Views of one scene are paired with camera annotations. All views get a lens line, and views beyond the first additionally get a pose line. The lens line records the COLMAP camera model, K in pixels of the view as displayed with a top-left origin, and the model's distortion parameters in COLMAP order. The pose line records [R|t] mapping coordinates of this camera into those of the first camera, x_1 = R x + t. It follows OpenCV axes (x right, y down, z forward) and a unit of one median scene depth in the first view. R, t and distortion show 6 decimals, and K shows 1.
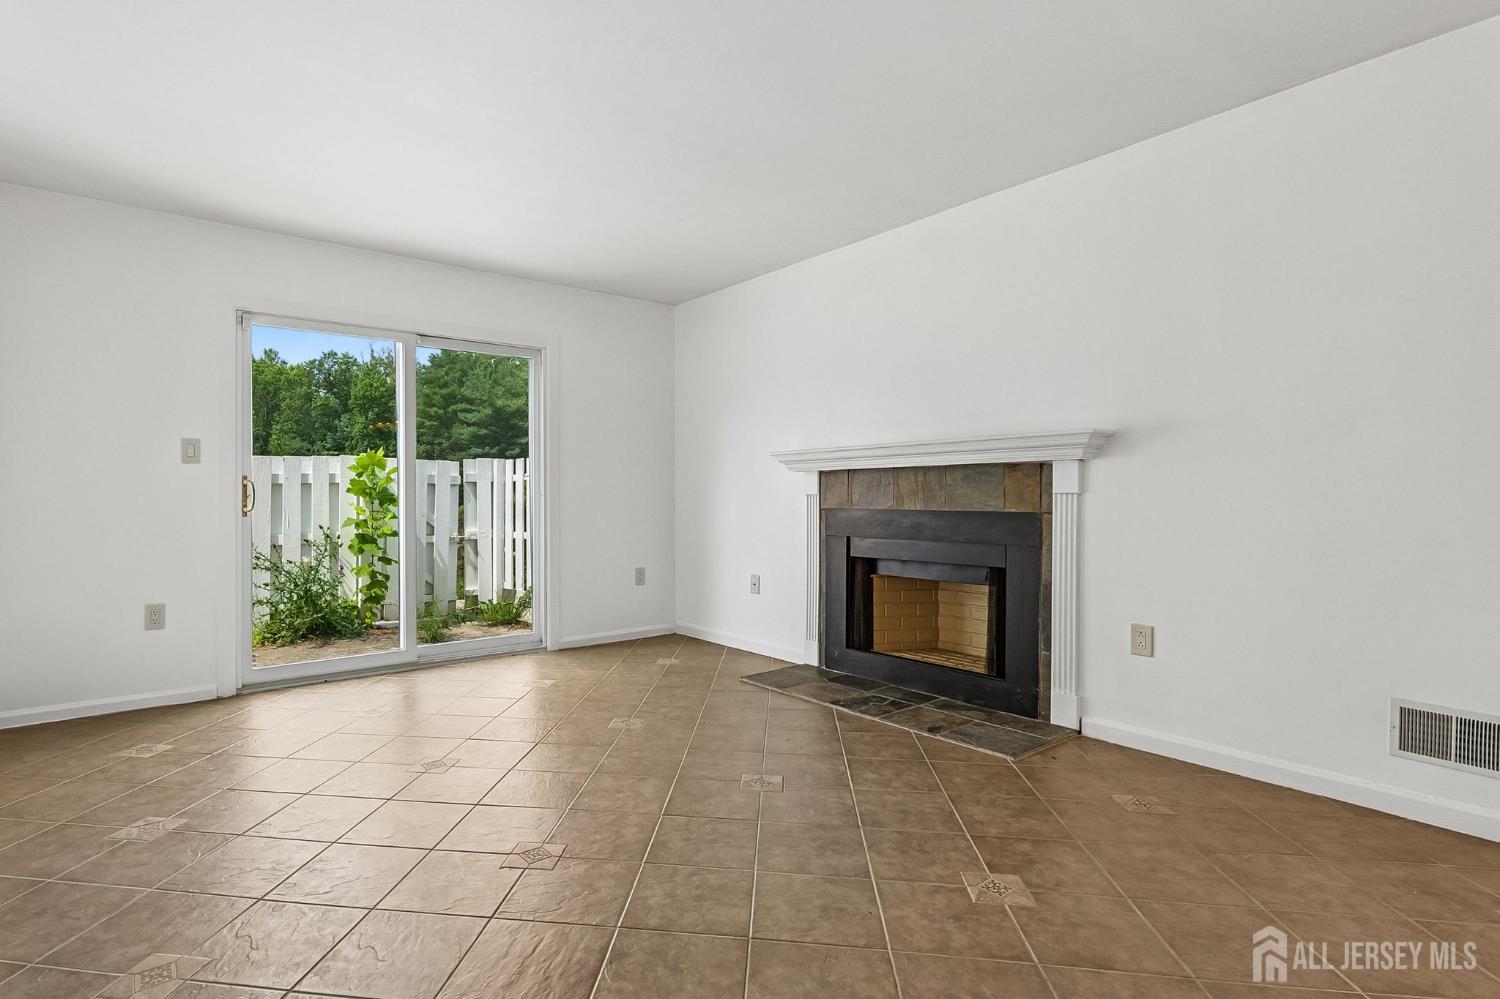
lens RADIAL K [[715.0, 0, 655.4], [0, 715.0, 493.8], [0, 0, 1]] dist [-0.000159, 0.000008]
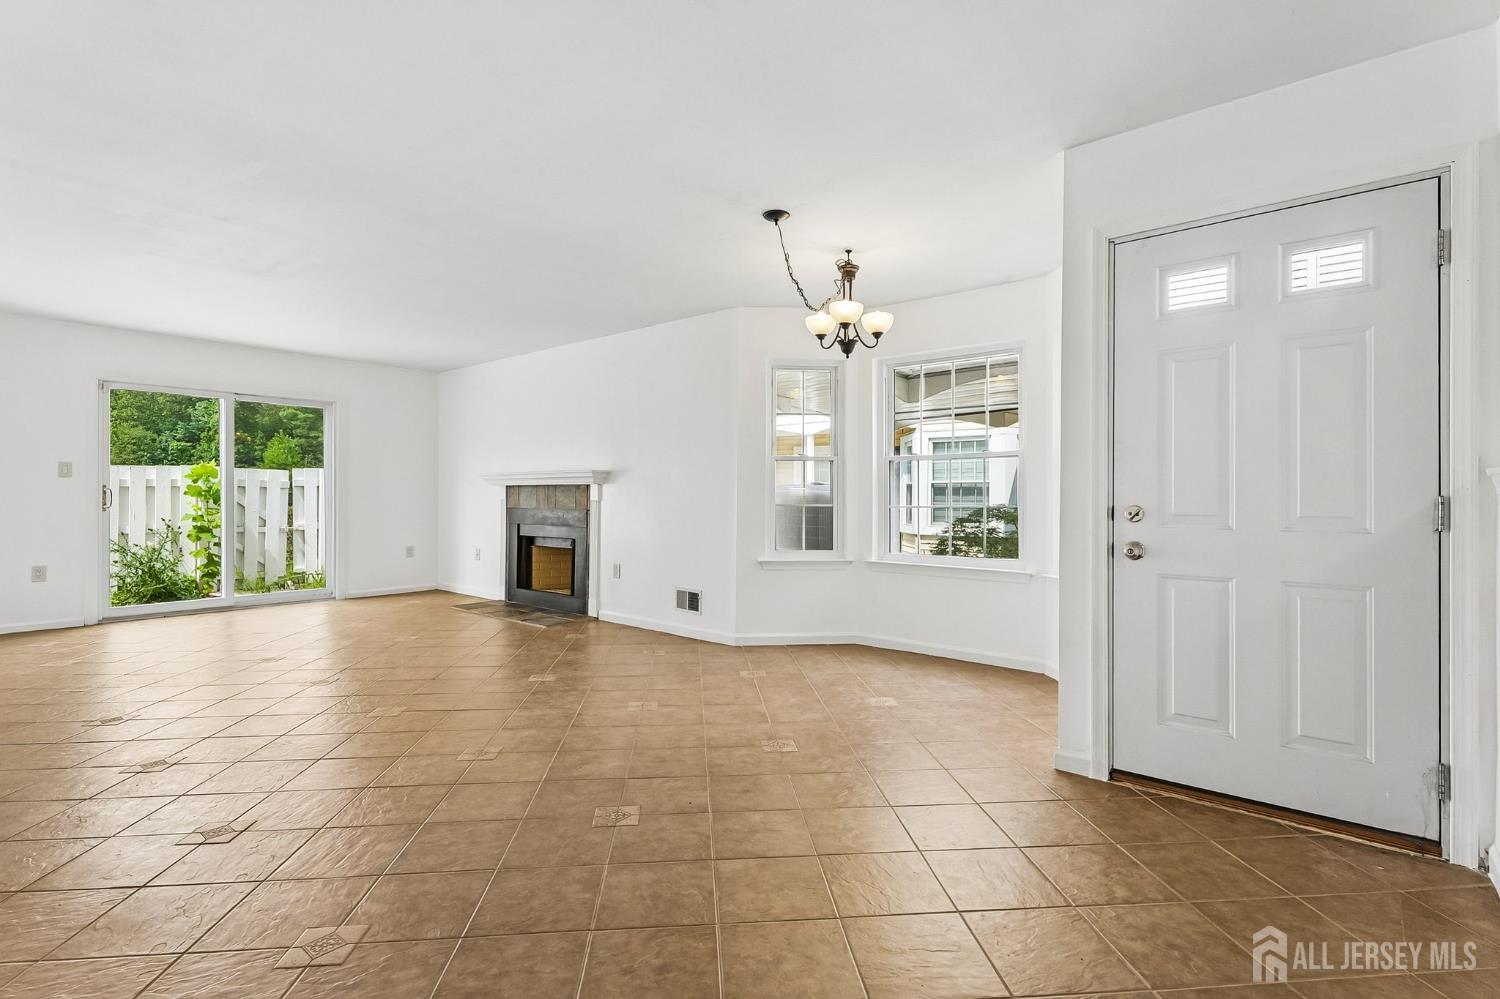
lens RADIAL K [[711.5, 0, 750.0], [0, 711.5, 499.5], [0, 0, 1]] dist [-0.000846, -0.000775]
pose [[0.969908, 0.006679, 0.243381, 0.294396], [-0.009189, 0.999916, 0.009179, -0.014747], [-0.243299, -0.011139, 0.969887, -0.599926]]
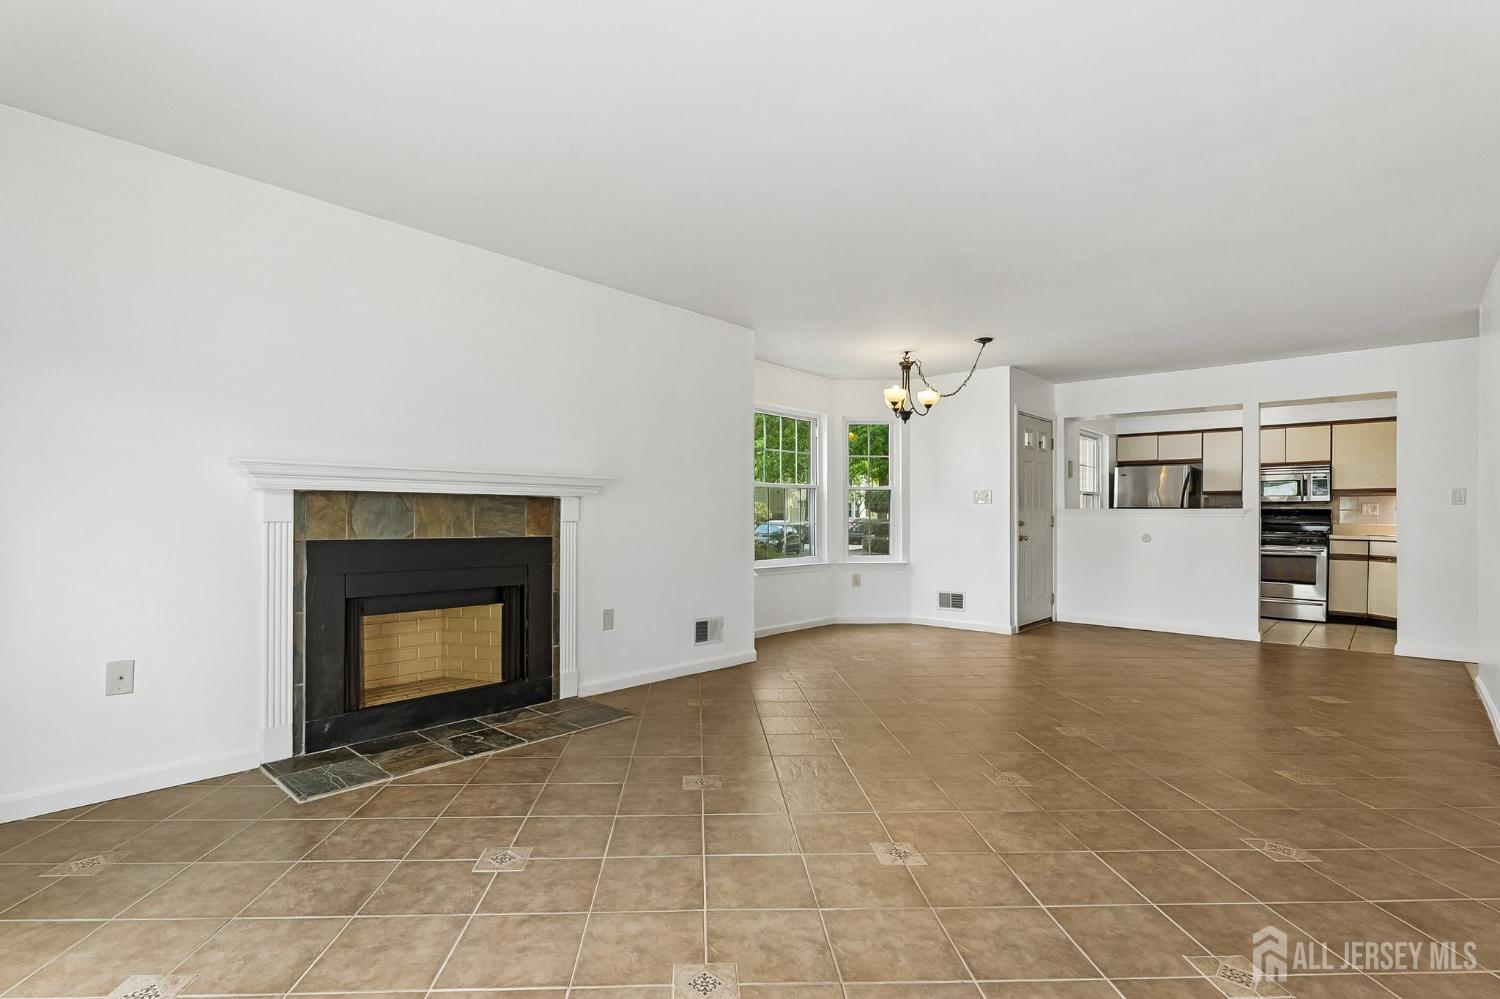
lens RADIAL K [[690.4, 0, 748.7], [0, 690.4, 514.3], [0, 0, 1]] dist [-0.000299, 0.000058]
pose [[-0.186575, 0.006240, 0.982421, -0.432513], [-0.007277, 0.999944, -0.007733, -0.003982], [-0.982414, -0.008592, -0.186520, 0.525351]]
